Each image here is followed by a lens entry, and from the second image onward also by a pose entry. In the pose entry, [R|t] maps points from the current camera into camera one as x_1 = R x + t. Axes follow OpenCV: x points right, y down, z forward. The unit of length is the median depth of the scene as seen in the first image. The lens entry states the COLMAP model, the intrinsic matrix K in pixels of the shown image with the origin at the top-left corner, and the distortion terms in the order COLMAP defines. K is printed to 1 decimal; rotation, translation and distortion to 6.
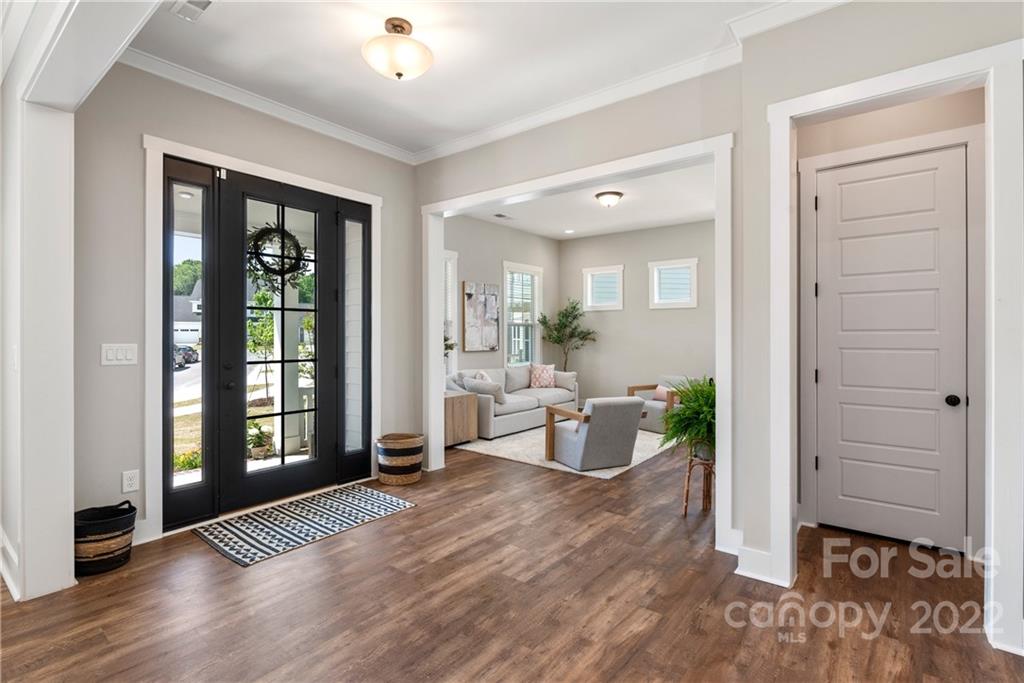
lens RADIAL K [[489.3, 0, 515.0], [0, 489.3, 334.0], [0, 0, 1]] dist [-0.013428, 0.001600]
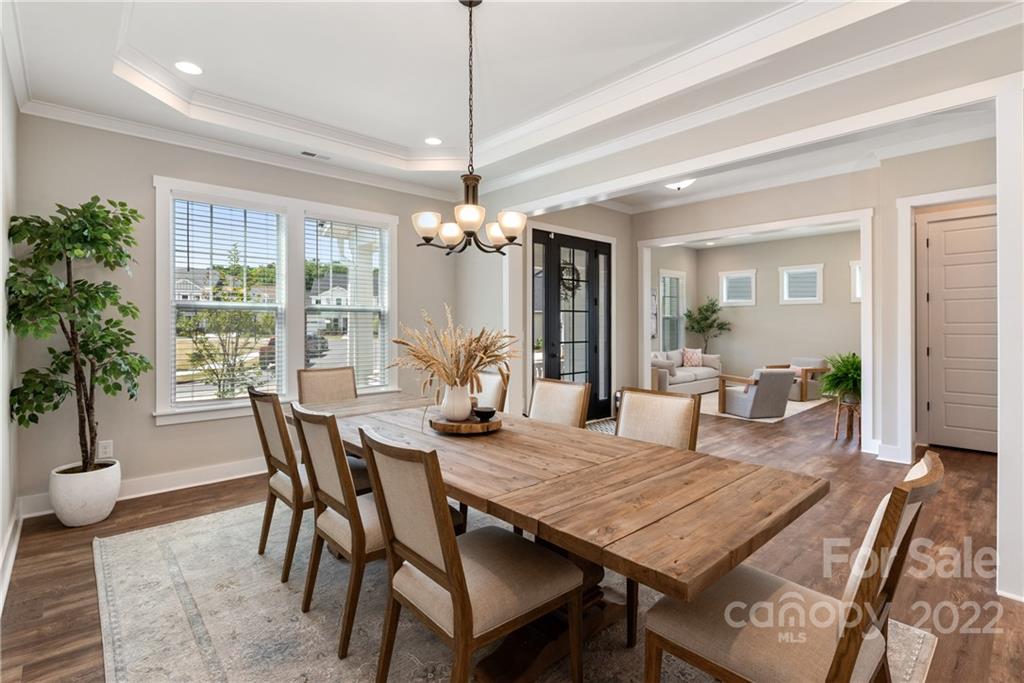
lens RADIAL K [[489.3, 0, 506.5], [0, 489.3, 324.5], [0, 0, 1]] dist [-0.013428, 0.001600]
pose [[0.985318, -0.001770, -0.170722, -0.400384], [0.001630, 0.999998, -0.000963, -0.002681], [0.170723, 0.000671, 0.985319, -0.681292]]
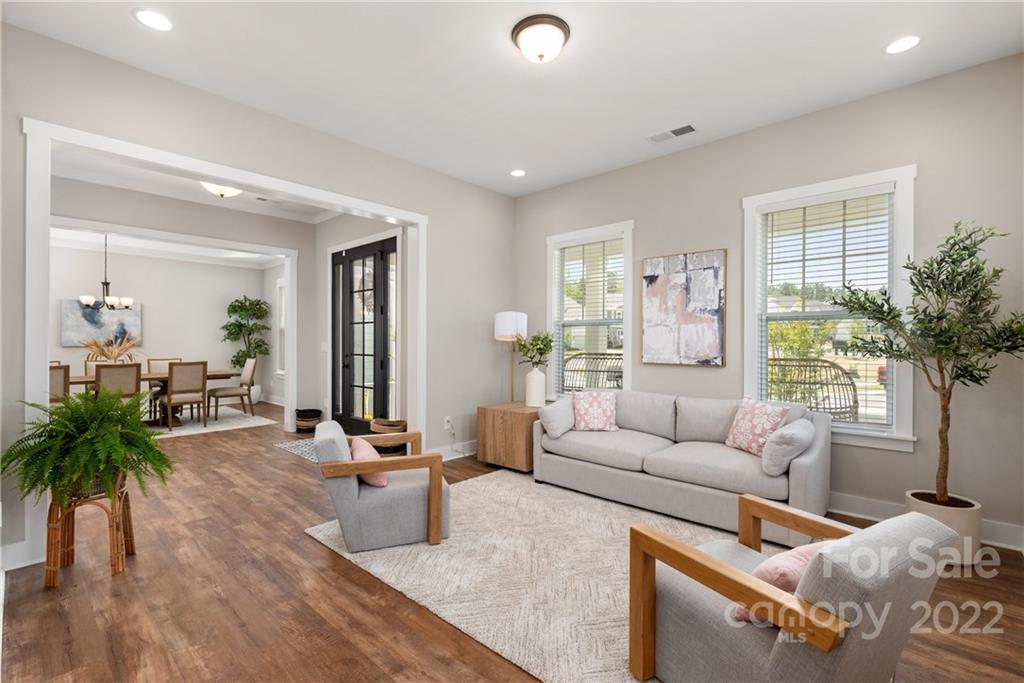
lens RADIAL K [[466.1, 0, 515.2], [0, 466.1, 342.2], [0, 0, 1]] dist [0.002475, 0.000008]
pose [[-0.087265, -0.001544, -0.996184, 0.988546], [-0.001577, 0.999998, -0.001411, 0.014565], [0.996184, 0.001448, -0.087267, 1.575748]]
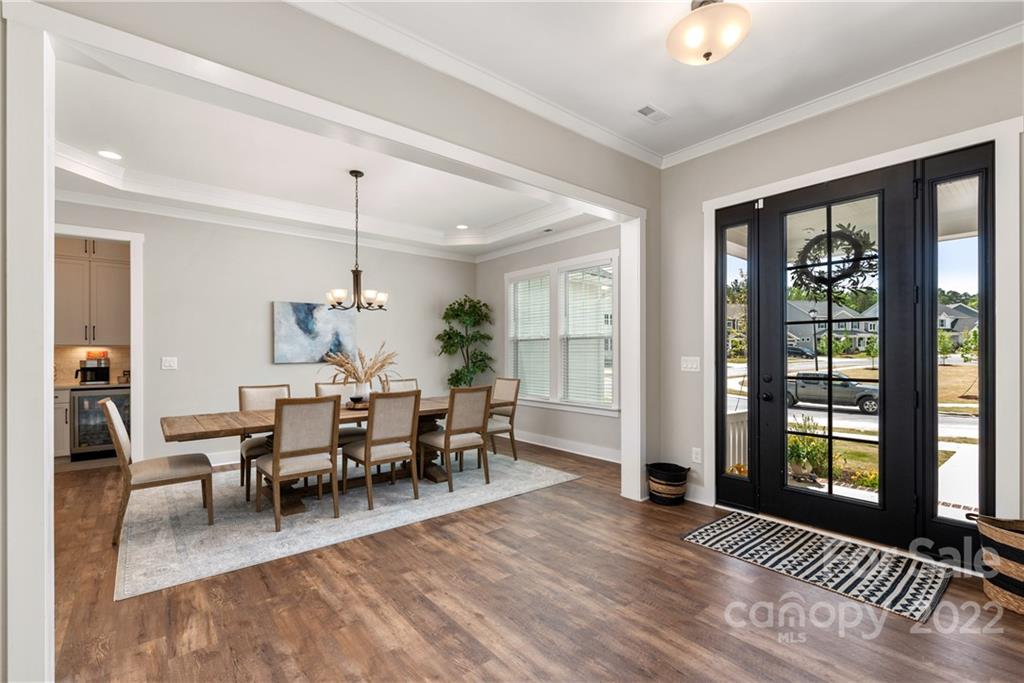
lens RADIAL K [[453.3, 0, 516.2], [0, 453.3, 354.2], [0, 0, 1]] dist [0.007418, -0.002991]
pose [[-0.209005, 0.002191, -0.977912, 0.451791], [0.005895, 0.999982, 0.000980, 0.005492], [0.977897, -0.005560, -0.209014, 0.583421]]
